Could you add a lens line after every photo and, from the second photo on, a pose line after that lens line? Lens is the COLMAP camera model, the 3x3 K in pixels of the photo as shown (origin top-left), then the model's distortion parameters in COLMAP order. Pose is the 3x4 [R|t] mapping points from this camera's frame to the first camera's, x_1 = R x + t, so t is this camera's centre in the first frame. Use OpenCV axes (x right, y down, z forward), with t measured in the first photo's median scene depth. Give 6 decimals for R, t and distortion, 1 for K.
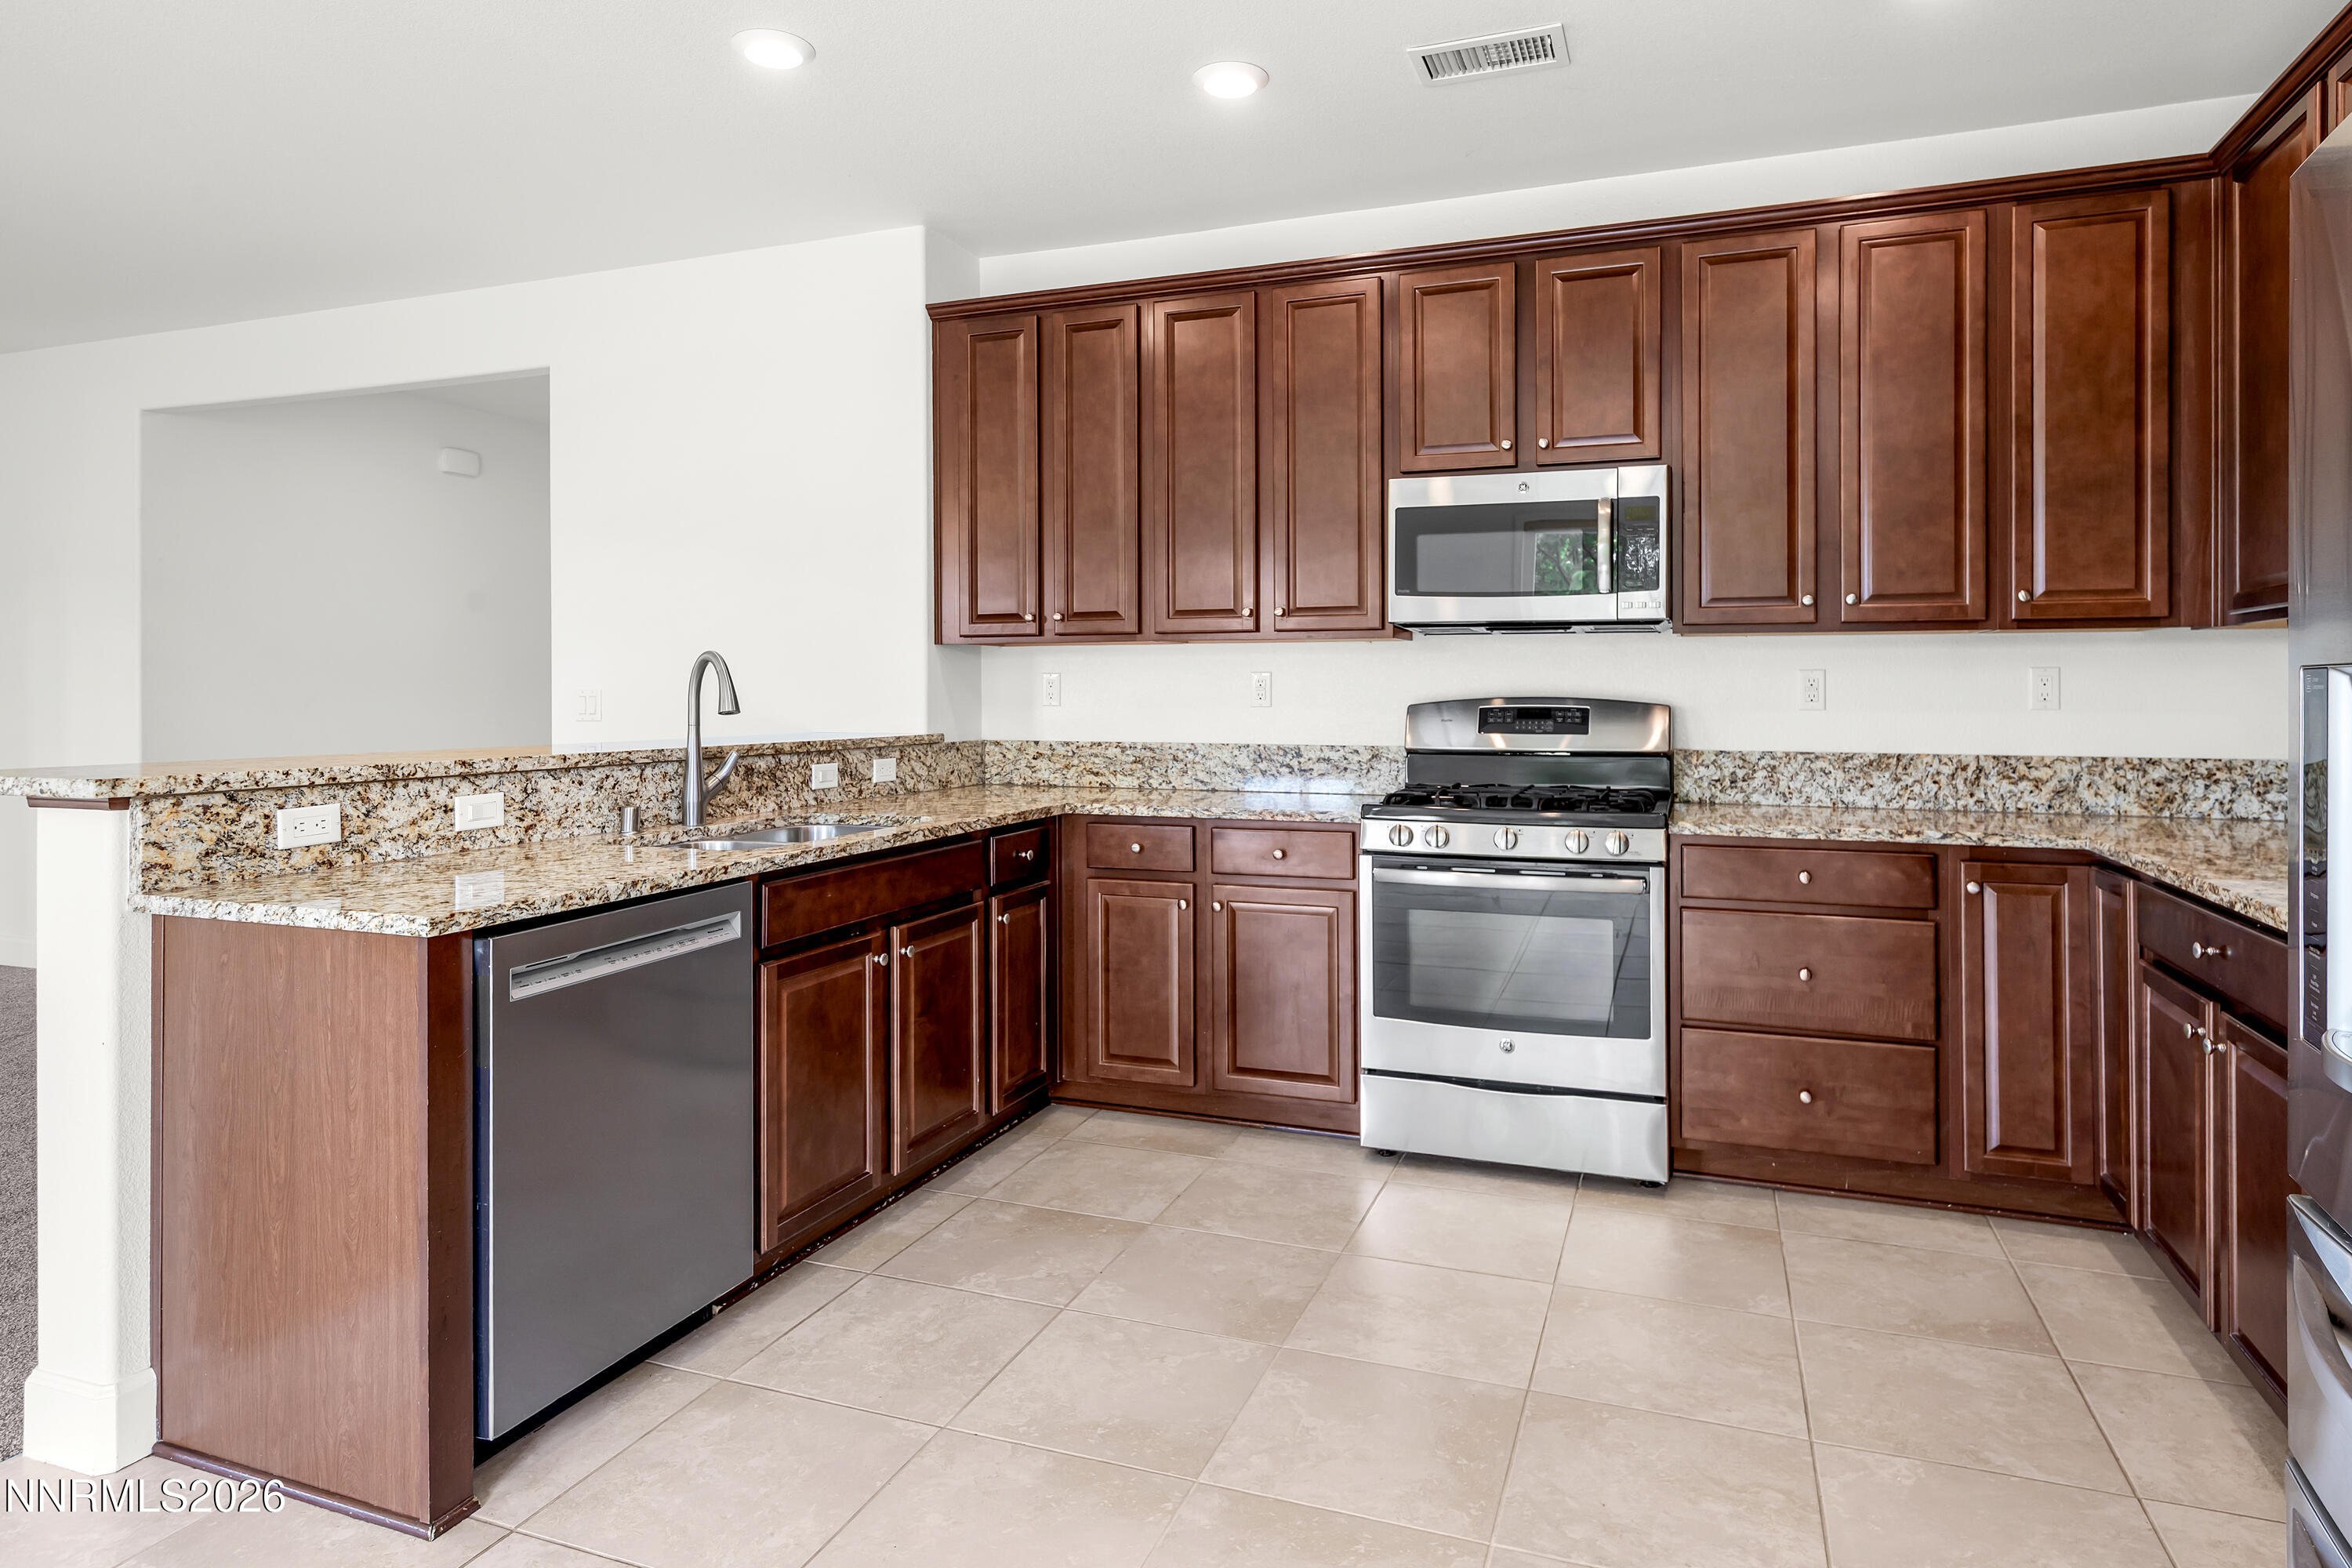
lens RADIAL K [[1342.7, 0, 1180.3], [0, 1342.7, 698.4], [0, 0, 1]] dist [0.004025, 0.000792]
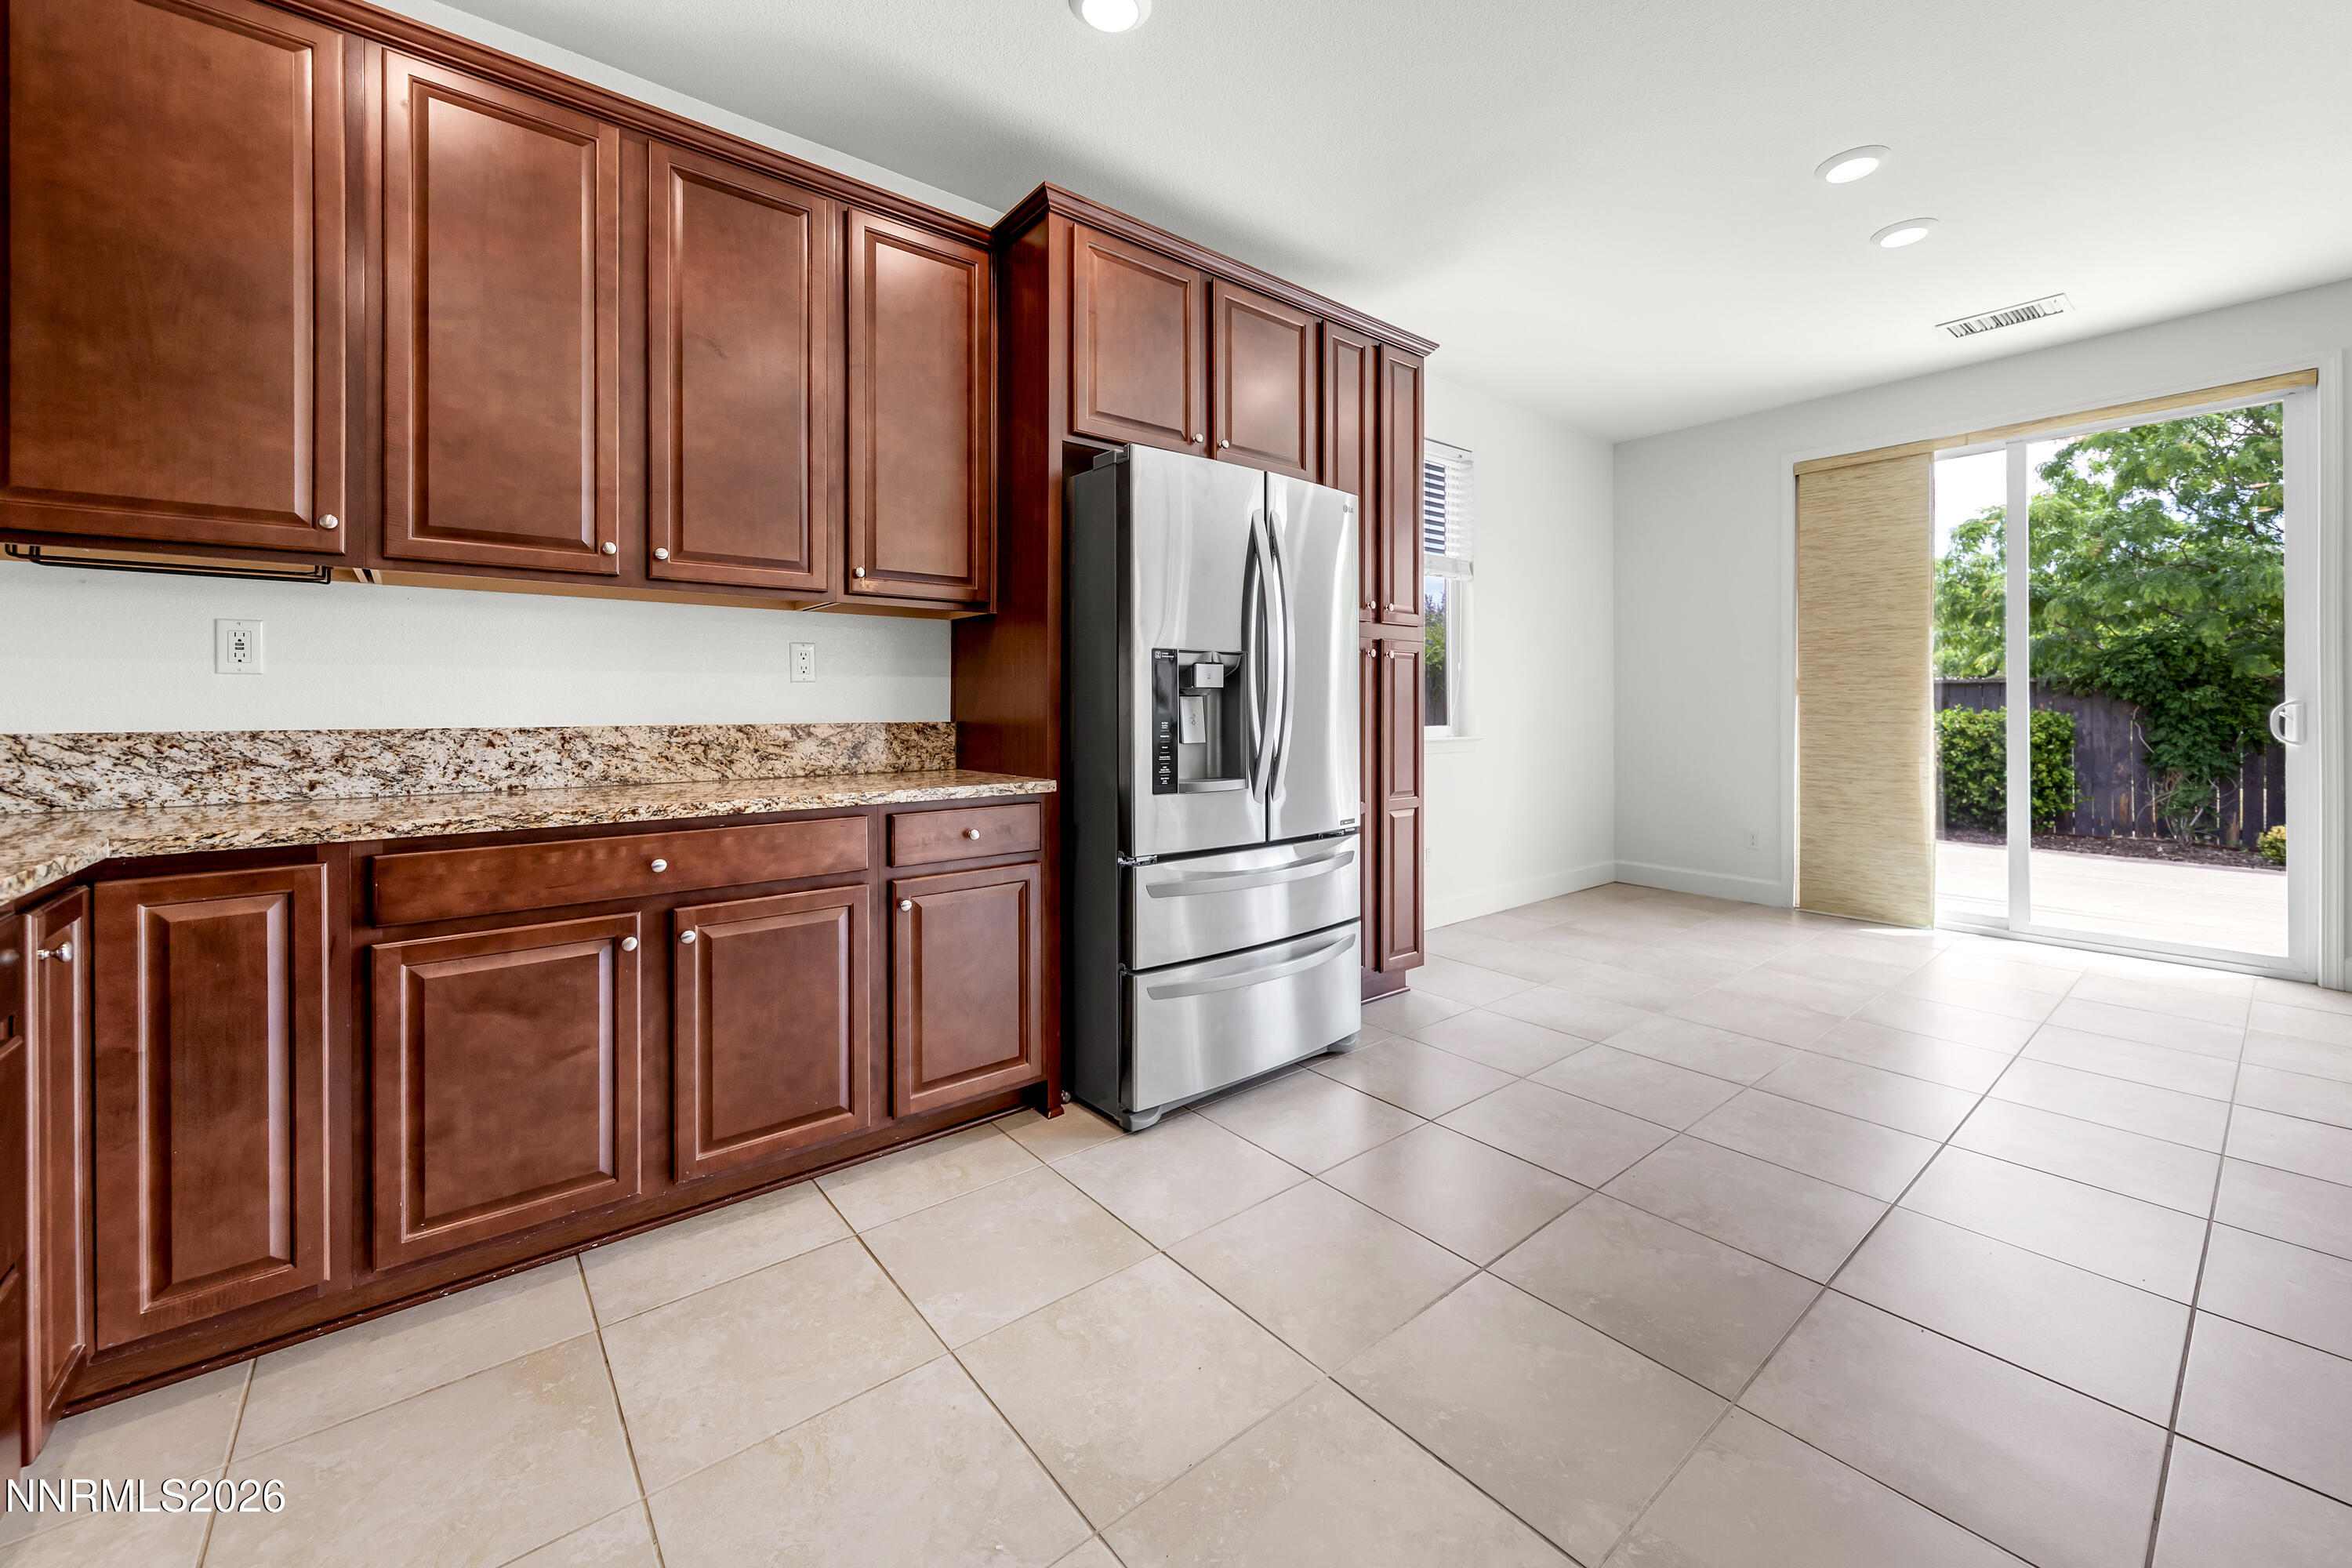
lens RADIAL K [[929.4, 0, 1209.7], [0, 929.4, 713.7], [0, 0, 1]] dist [0.001647, 0.000213]
pose [[-0.879217, -0.000953, 0.476421, -0.035358], [0.005304, 0.999916, 0.011788, 0.033675], [-0.476392, 0.012891, -0.879138, 1.041202]]
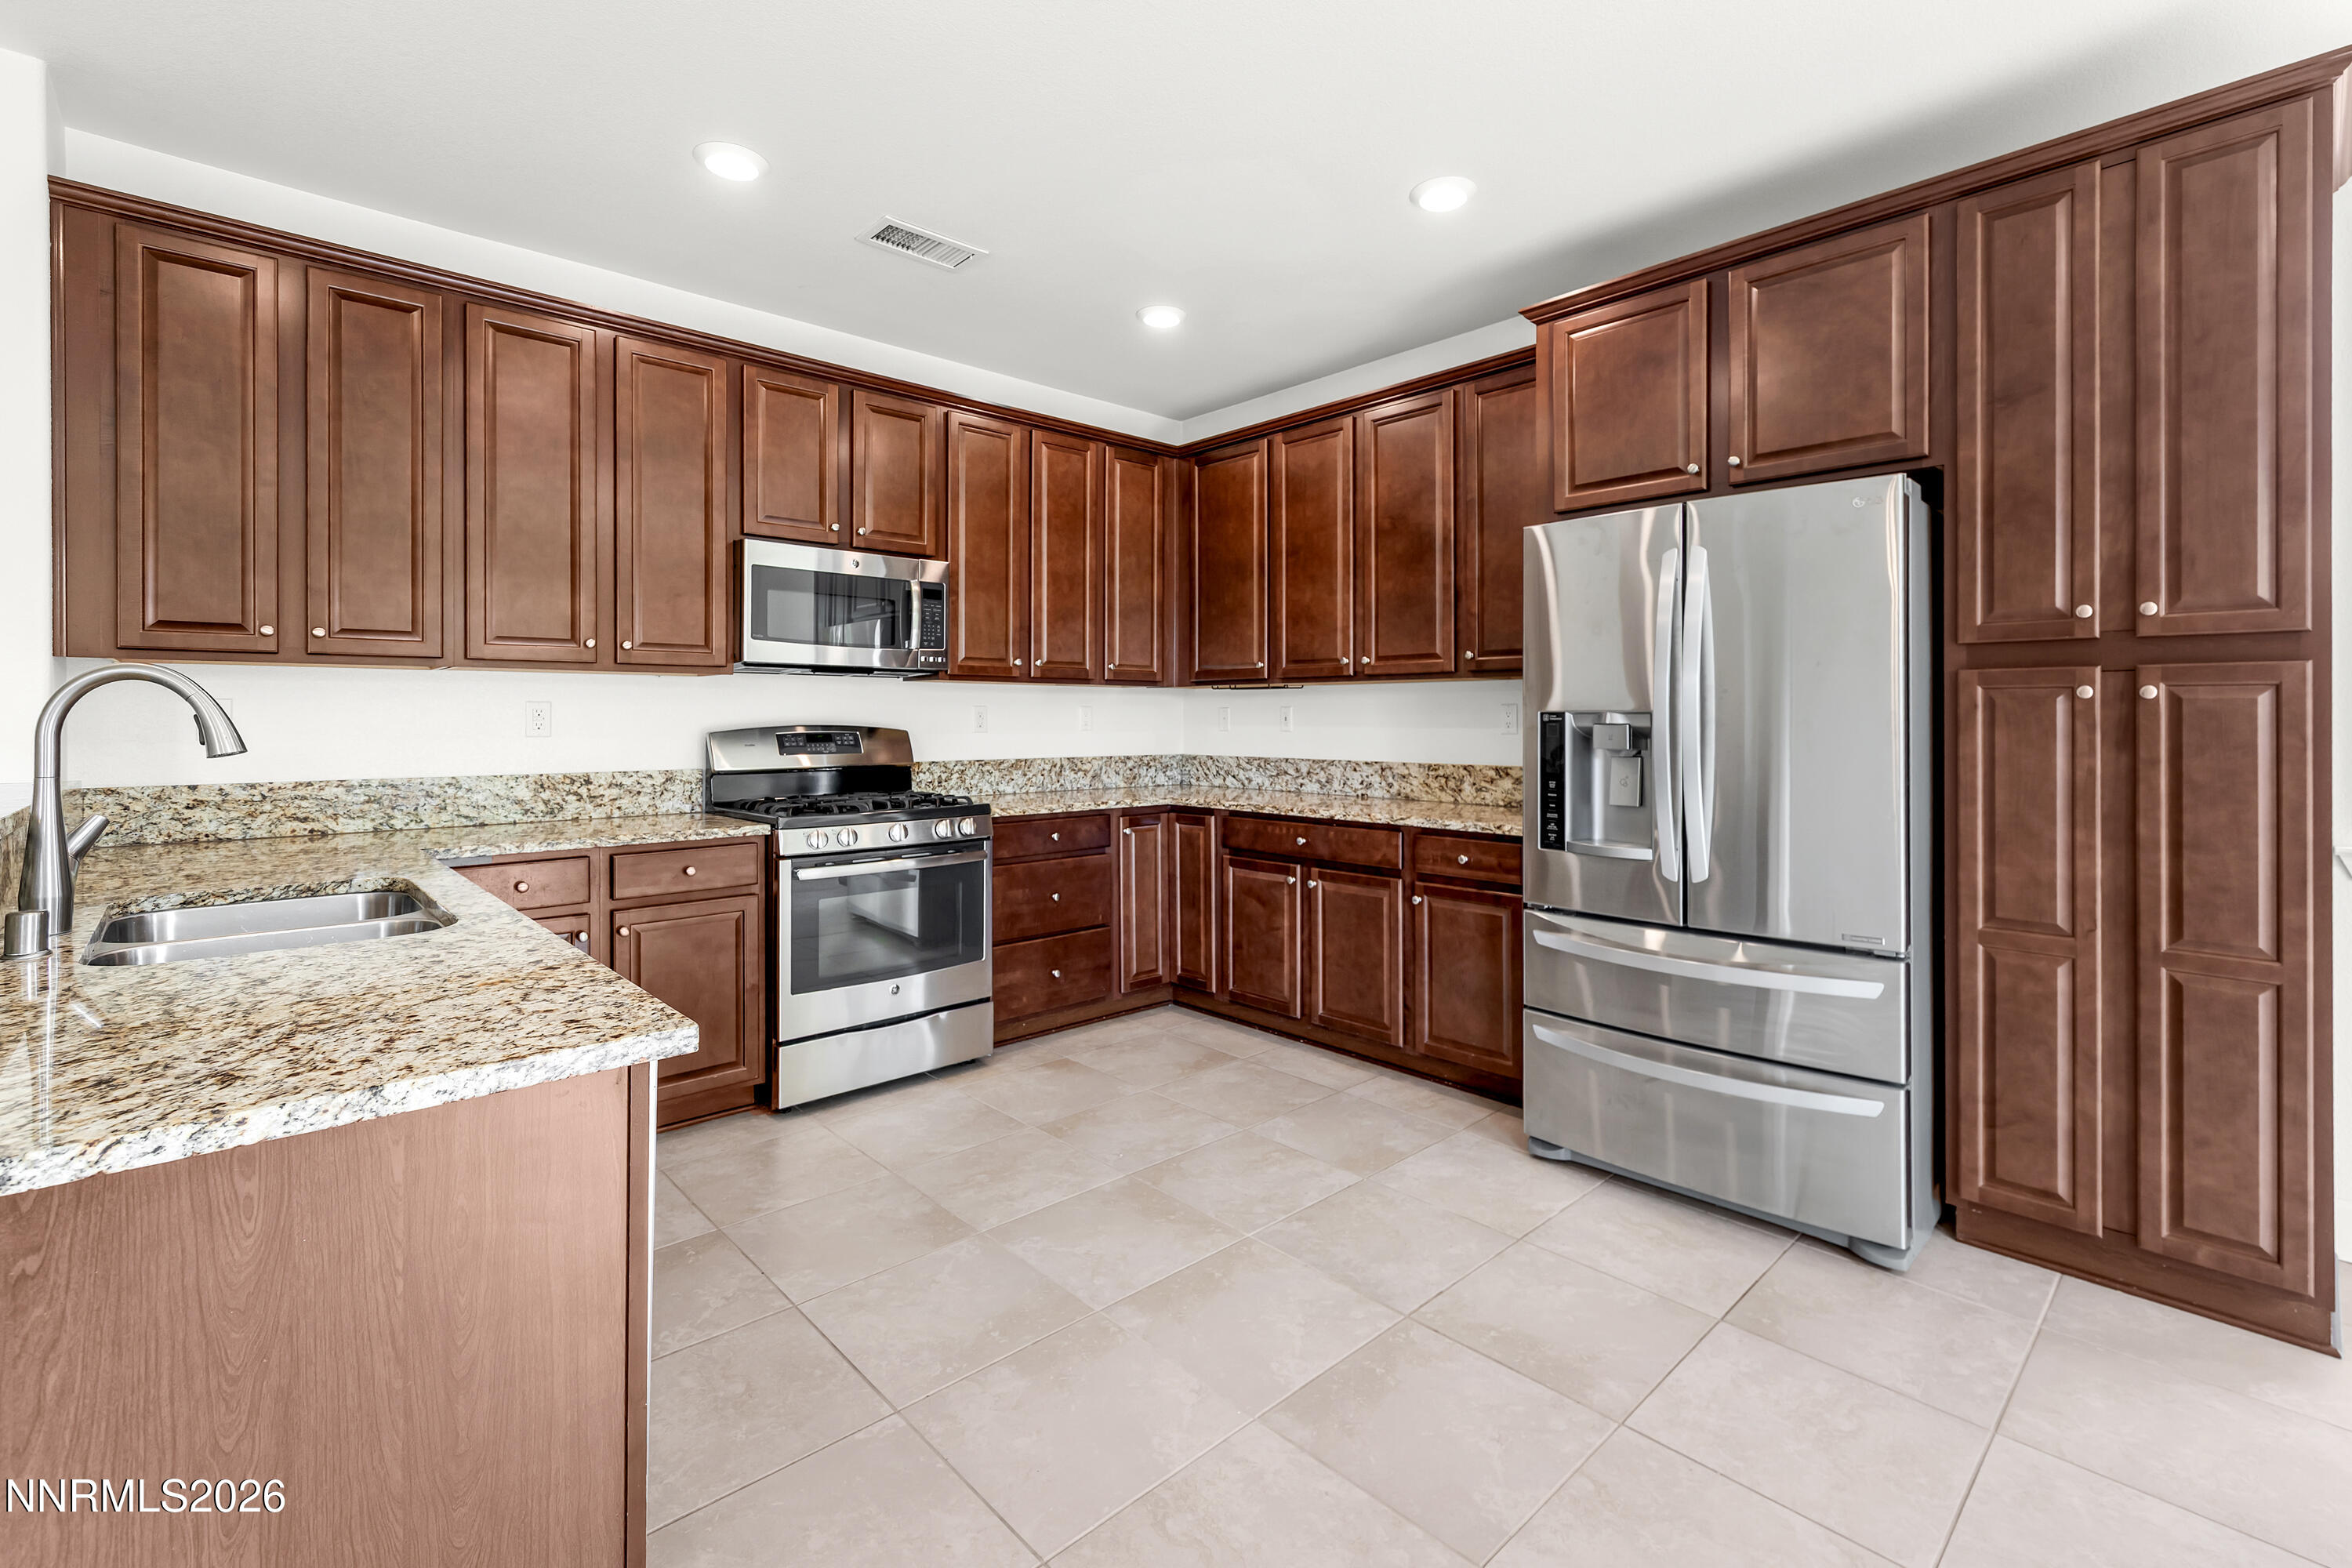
lens RADIAL K [[1053.8, 0, 1196.2], [0, 1053.8, 721.3], [0, 0, 1]] dist [0.002214, -0.000235]
pose [[0.436046, -0.002645, 0.899920, -0.578441], [0.005535, 0.999985, 0.000257, -0.003430], [-0.899907, 0.004869, 0.436054, 0.292900]]
